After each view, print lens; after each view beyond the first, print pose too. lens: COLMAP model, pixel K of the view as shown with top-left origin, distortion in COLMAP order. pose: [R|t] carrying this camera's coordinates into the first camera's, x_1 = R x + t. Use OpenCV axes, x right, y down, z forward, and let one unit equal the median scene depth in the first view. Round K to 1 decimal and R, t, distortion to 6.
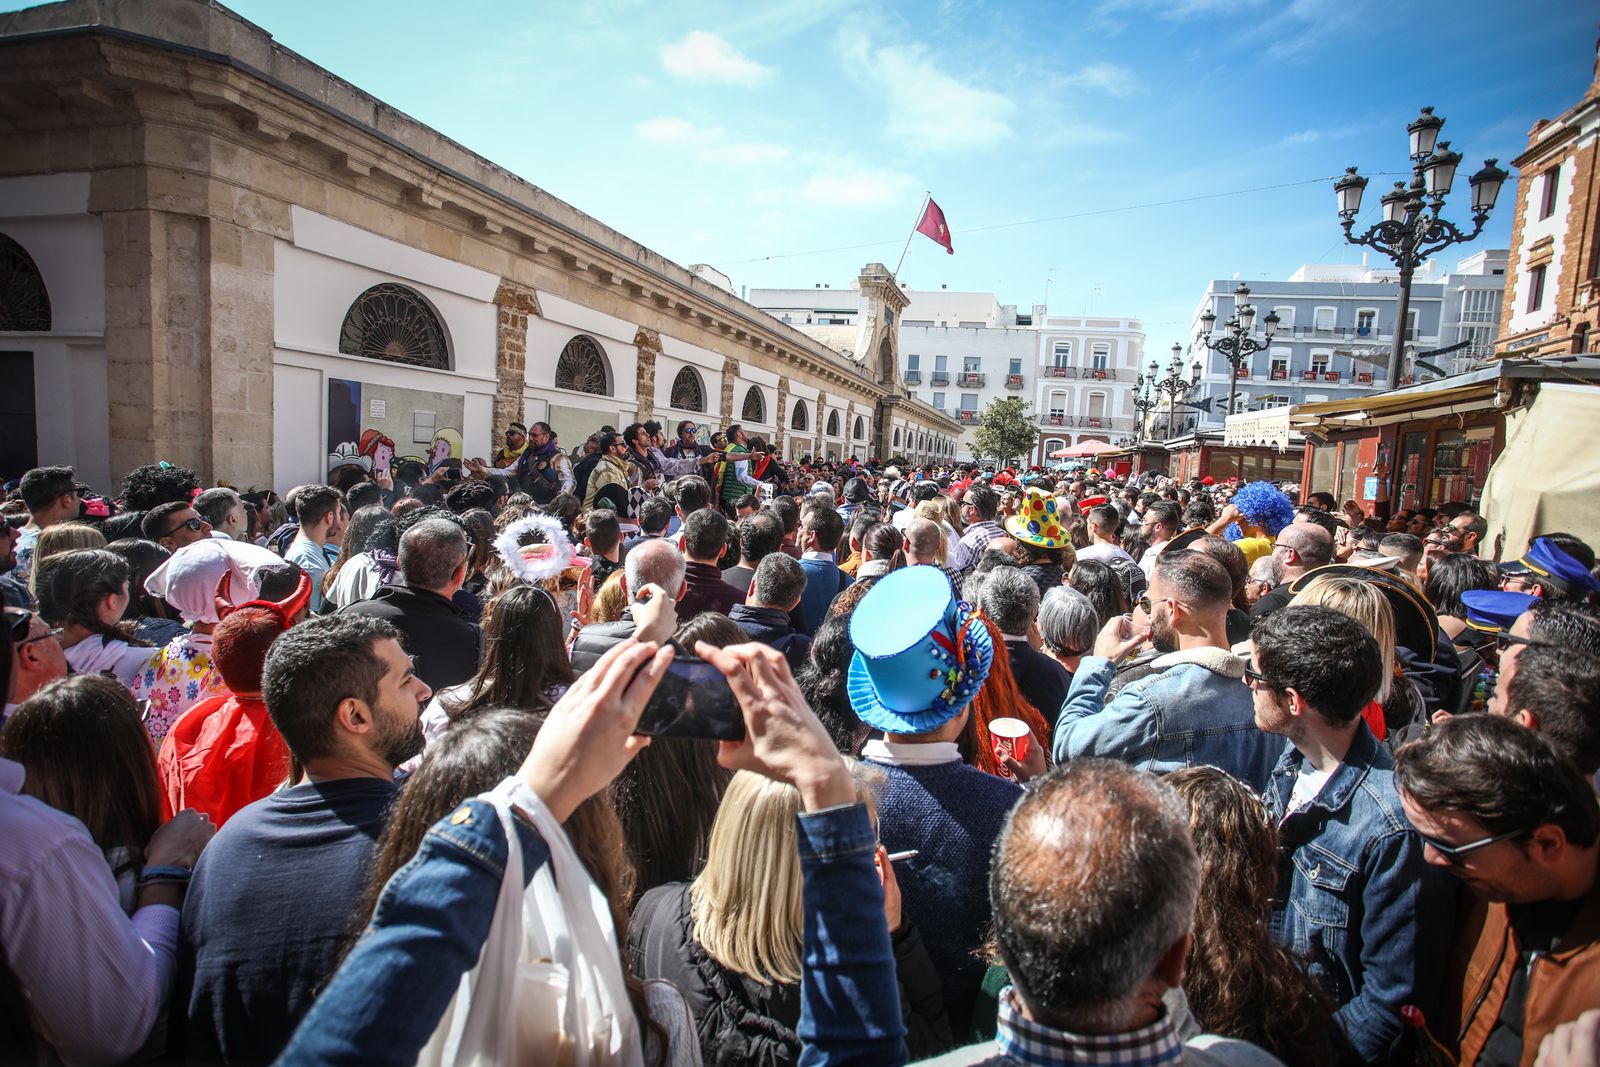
lens RADIAL K [[781.0, 0, 799.7], [0, 781.0, 543.7], [0, 0, 1]] dist [-0.056725, 0.019354]
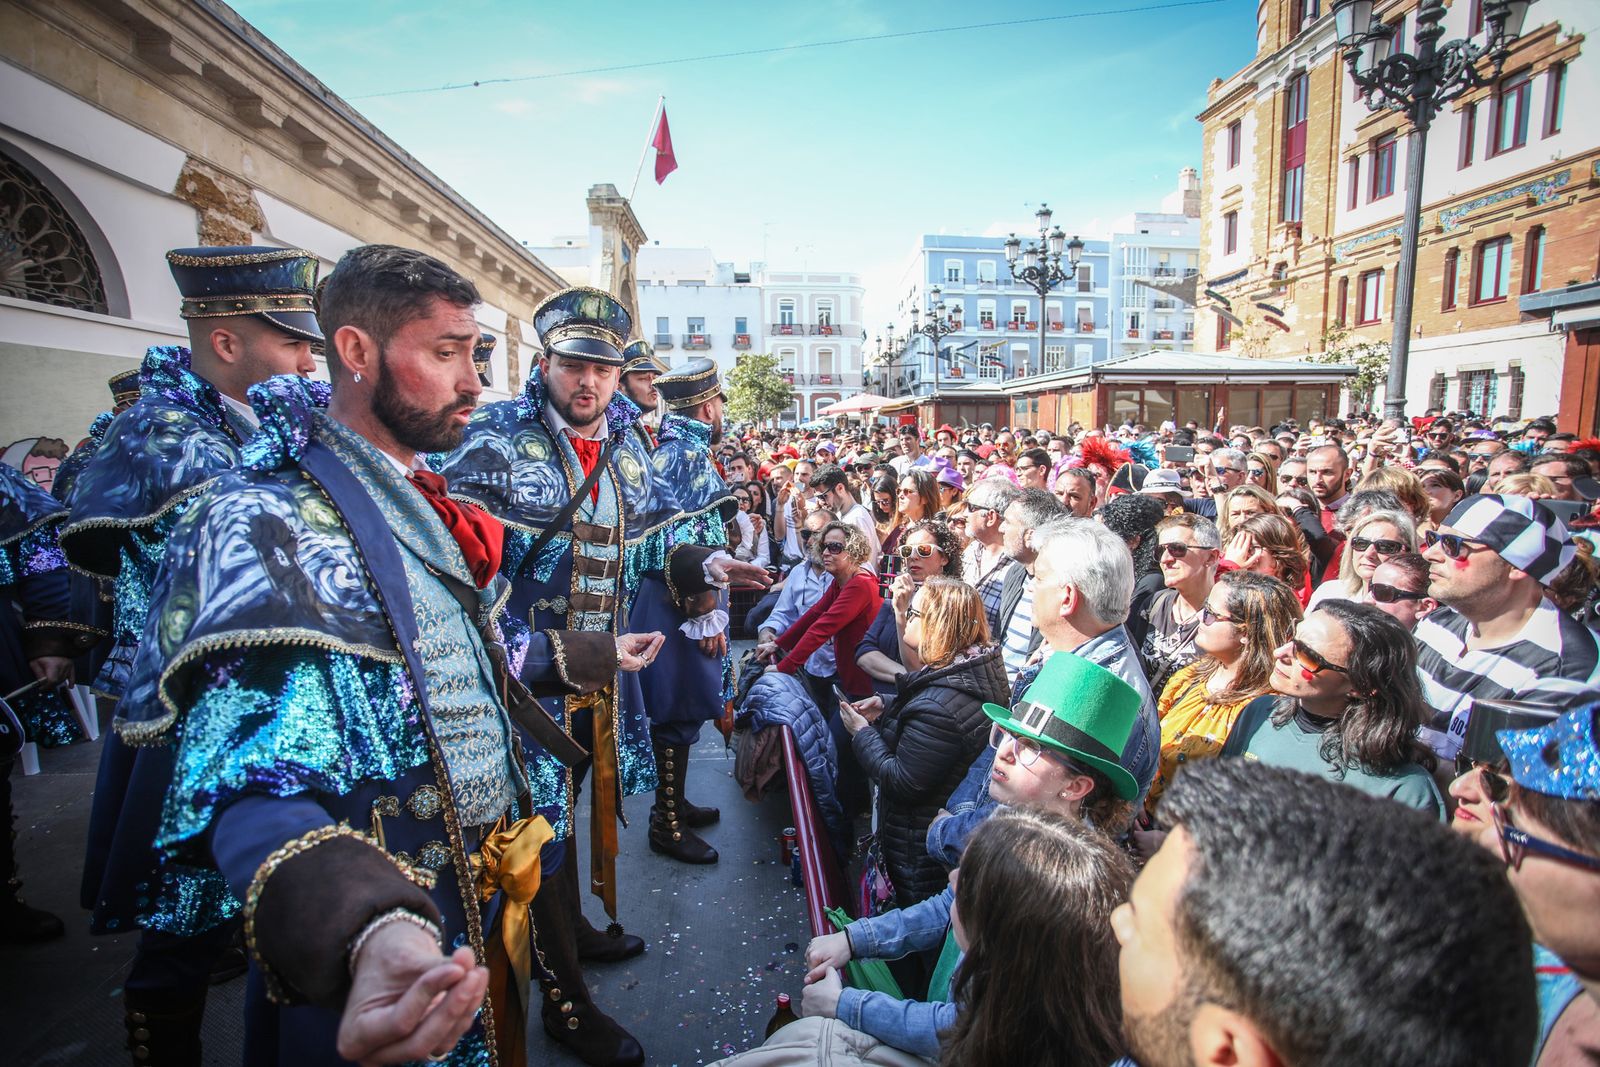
lens RADIAL K [[781.0, 0, 805.8], [0, 781.0, 530.8], [0, 0, 1]] dist [-0.056725, 0.019354]
pose [[0.931080, -0.110691, 0.347617, -0.021643], [0.102773, 0.993851, 0.041197, -0.021629], [-0.350040, -0.002632, 0.936731, 0.184473]]
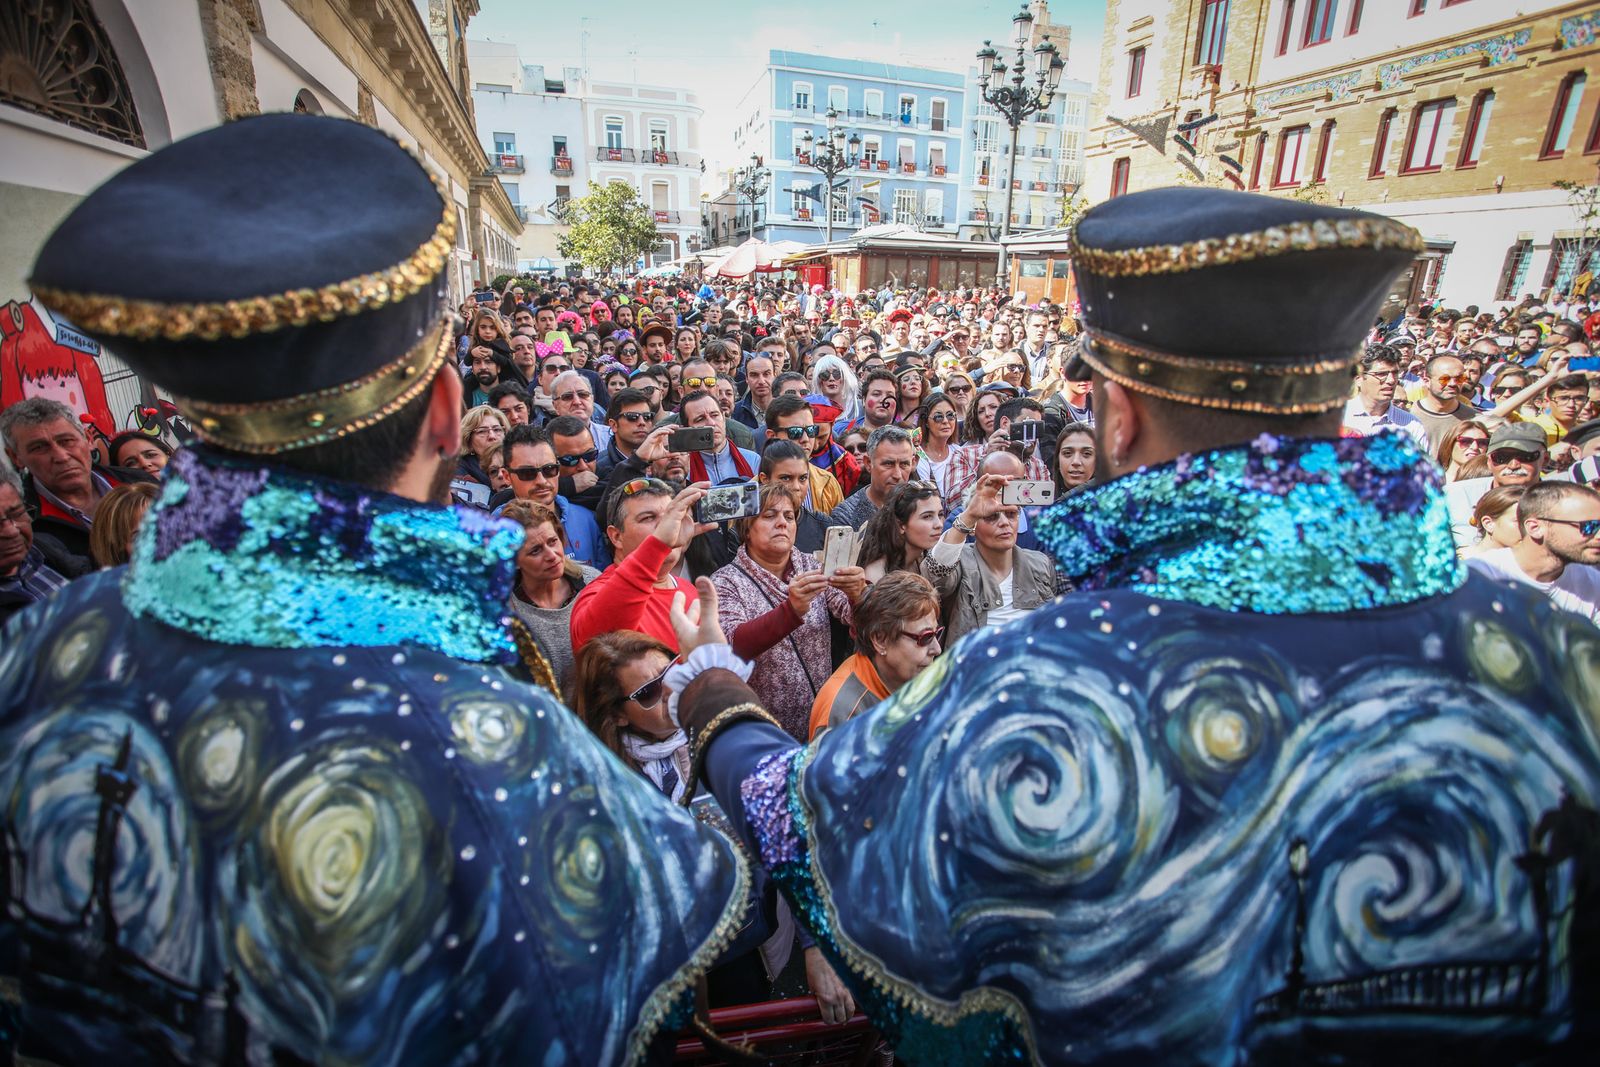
lens RADIAL K [[781.0, 0, 810.2], [0, 781.0, 539.1], [0, 0, 1]] dist [-0.056725, 0.019354]
pose [[0.821654, -0.220620, 0.525558, -0.049091], [0.090425, 0.960831, 0.261969, -0.047832], [-0.562768, -0.167724, 0.809420, 0.323906]]
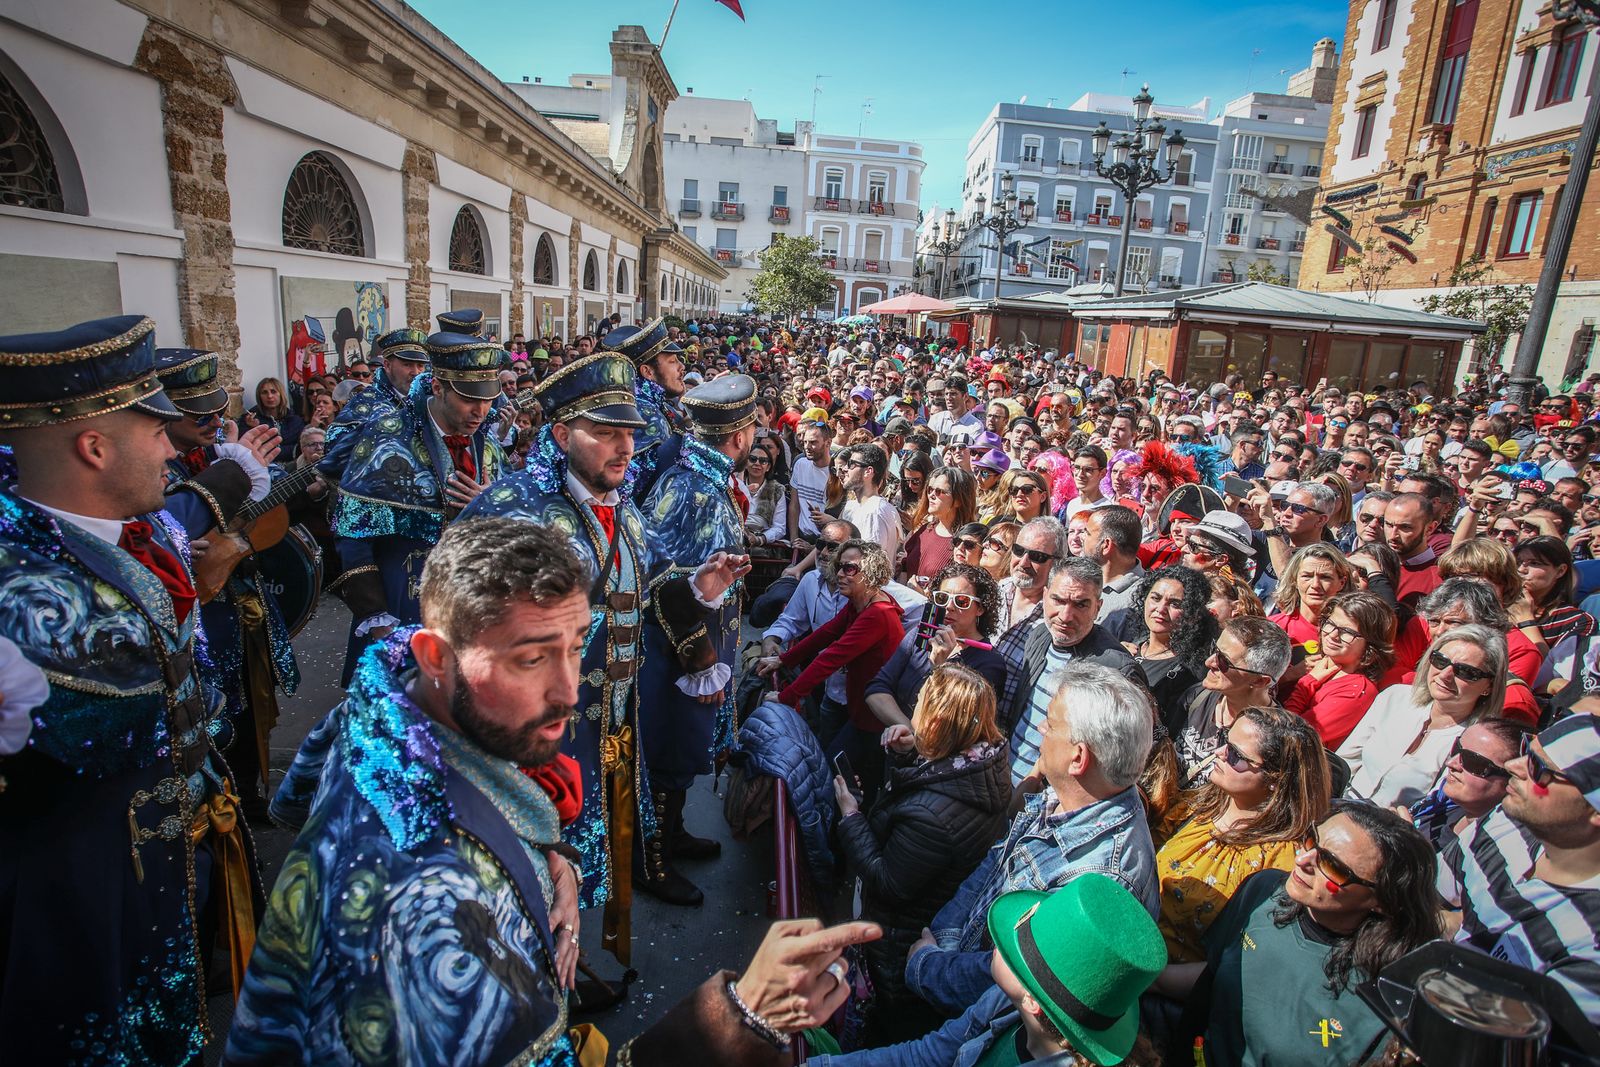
lens RADIAL K [[865.9, 0, 802.6], [0, 865.9, 536.7], [0, 0, 1]] dist [-0.053127, 0.018028]
pose [[0.949242, -0.074417, 0.305617, -0.019548], [0.026087, 0.986889, 0.159278, -0.034725], [-0.313463, -0.143221, 0.938738, 0.185097]]
